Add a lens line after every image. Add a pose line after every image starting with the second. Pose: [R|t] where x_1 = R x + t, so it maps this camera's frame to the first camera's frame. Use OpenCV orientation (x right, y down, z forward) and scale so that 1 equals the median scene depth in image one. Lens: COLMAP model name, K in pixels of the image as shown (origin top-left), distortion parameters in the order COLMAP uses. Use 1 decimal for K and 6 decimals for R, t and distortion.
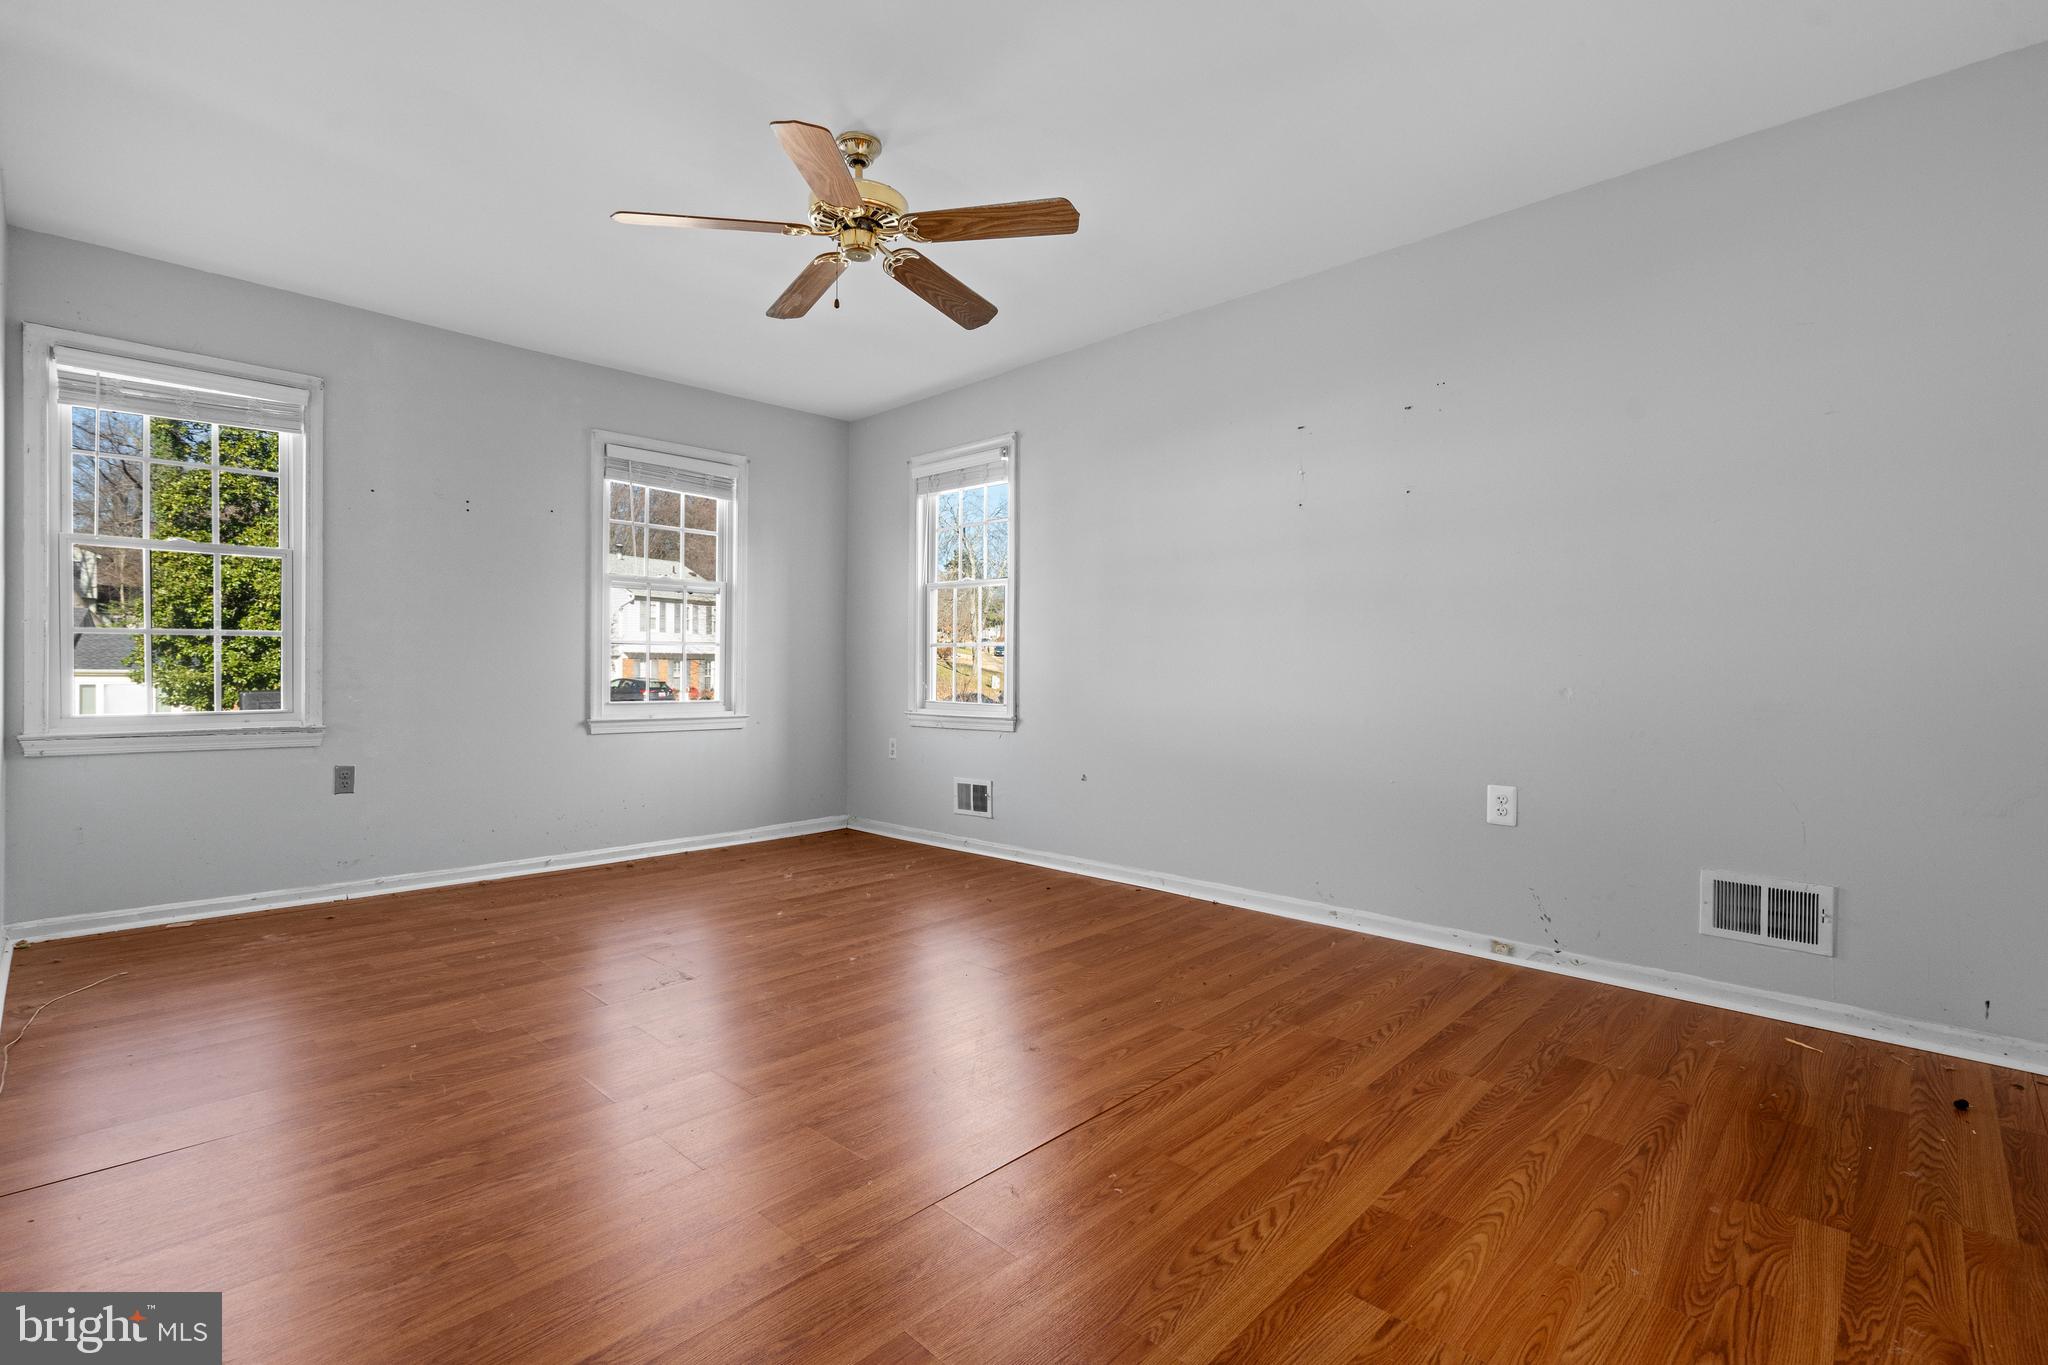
lens RADIAL K [[923.1, 0, 1022.2], [0, 923.1, 679.2], [0, 0, 1]] dist [-0.006125, 0.001363]
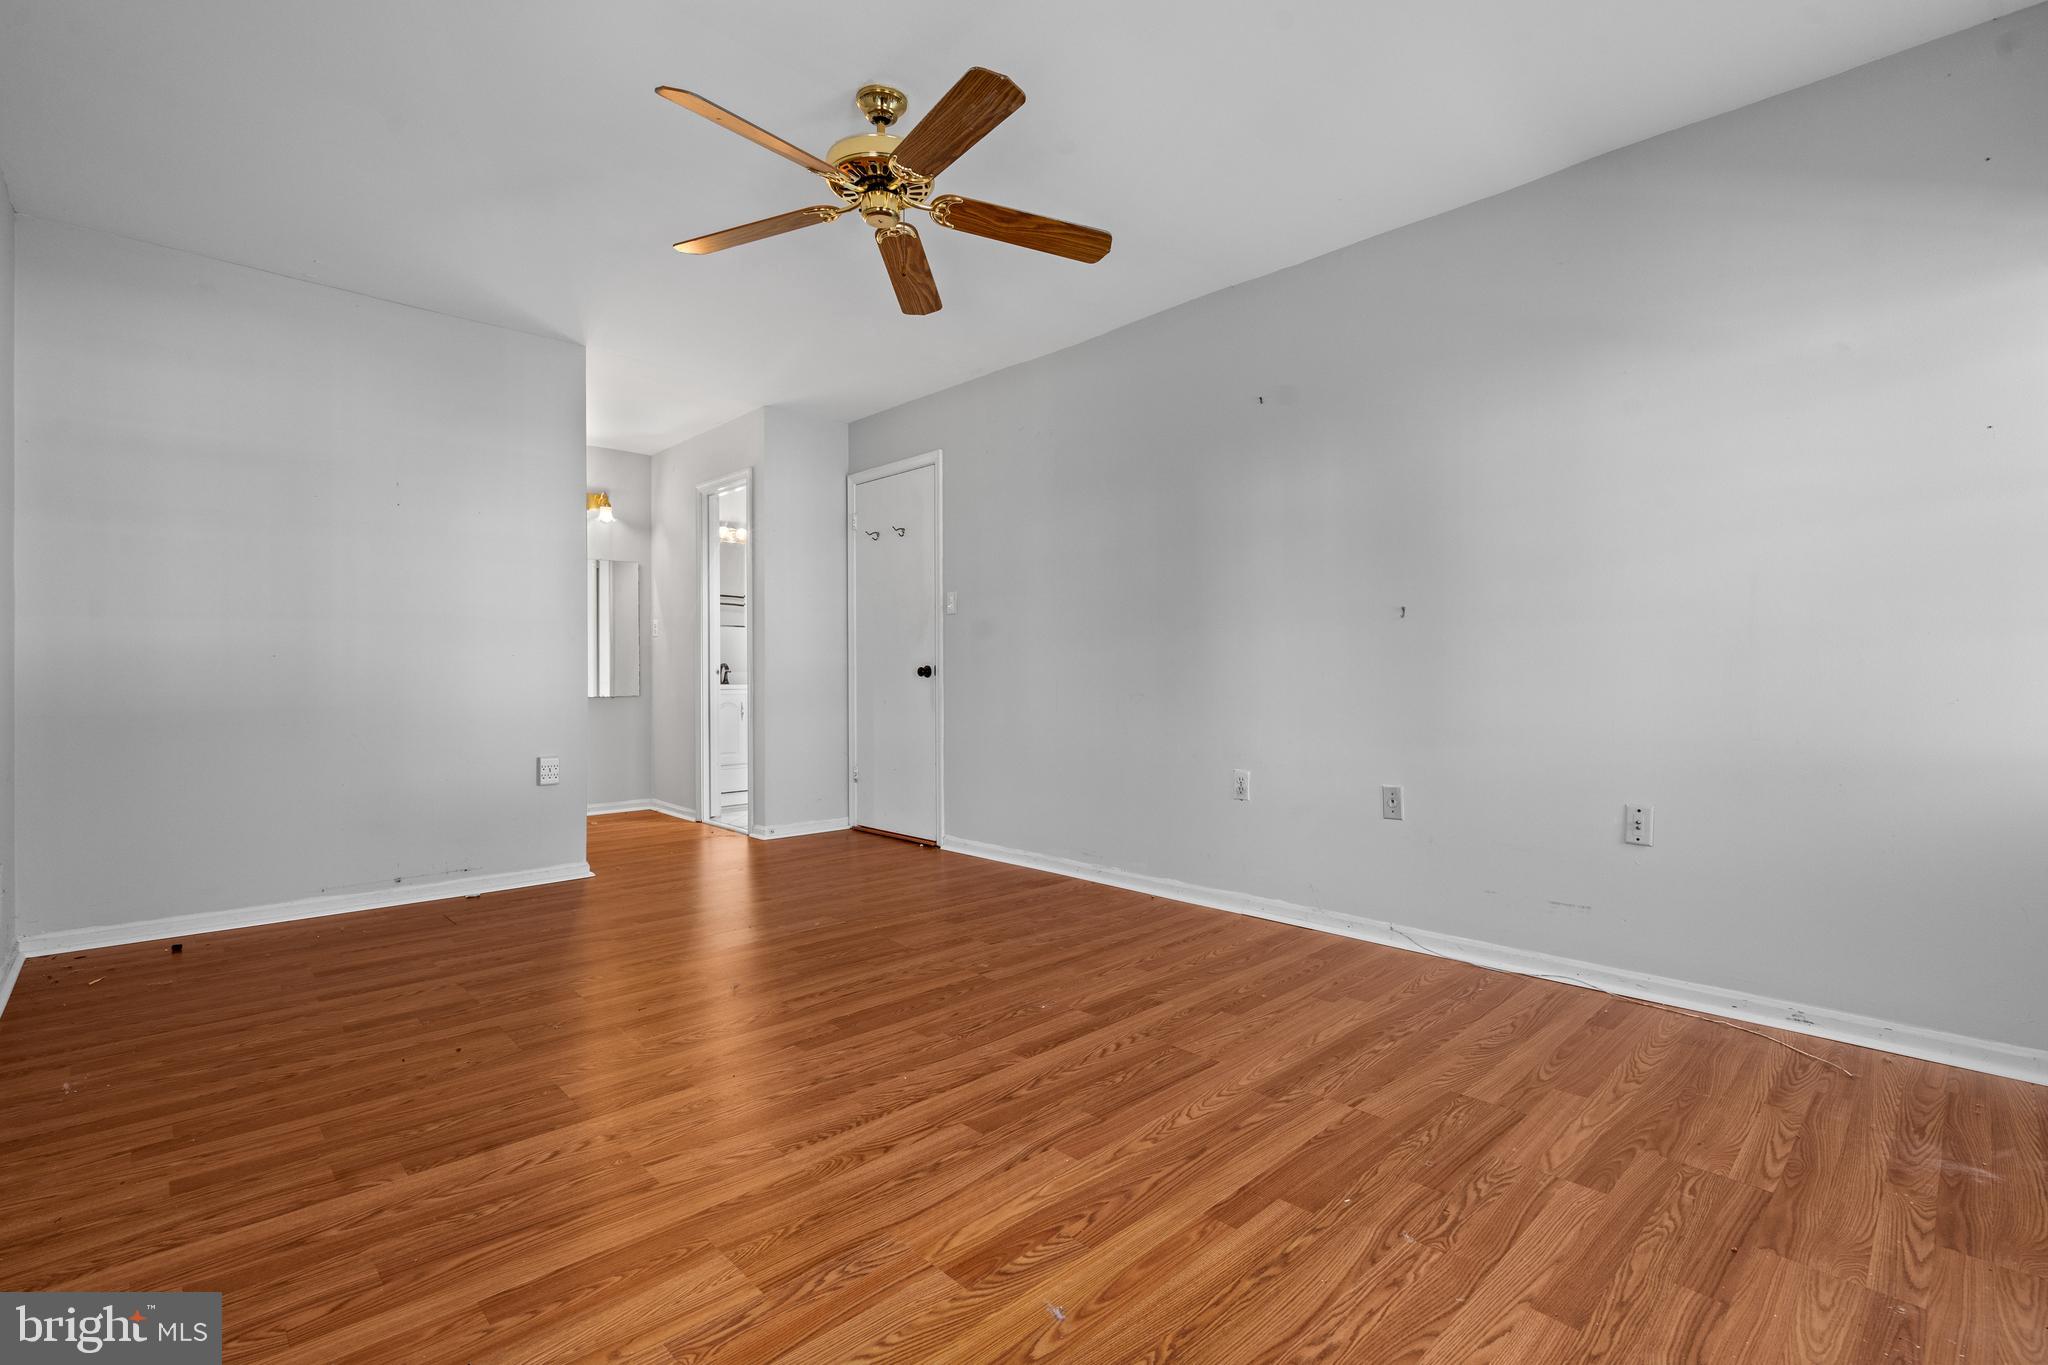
lens RADIAL K [[923.1, 0, 1022.2], [0, 923.1, 679.2], [0, 0, 1]] dist [-0.006125, 0.001363]
pose [[-0.999404, -0.001460, 0.034491, -0.320523], [-0.000836, 0.999836, 0.018073, -0.015212], [-0.034512, 0.018034, -0.999242, 1.739035]]
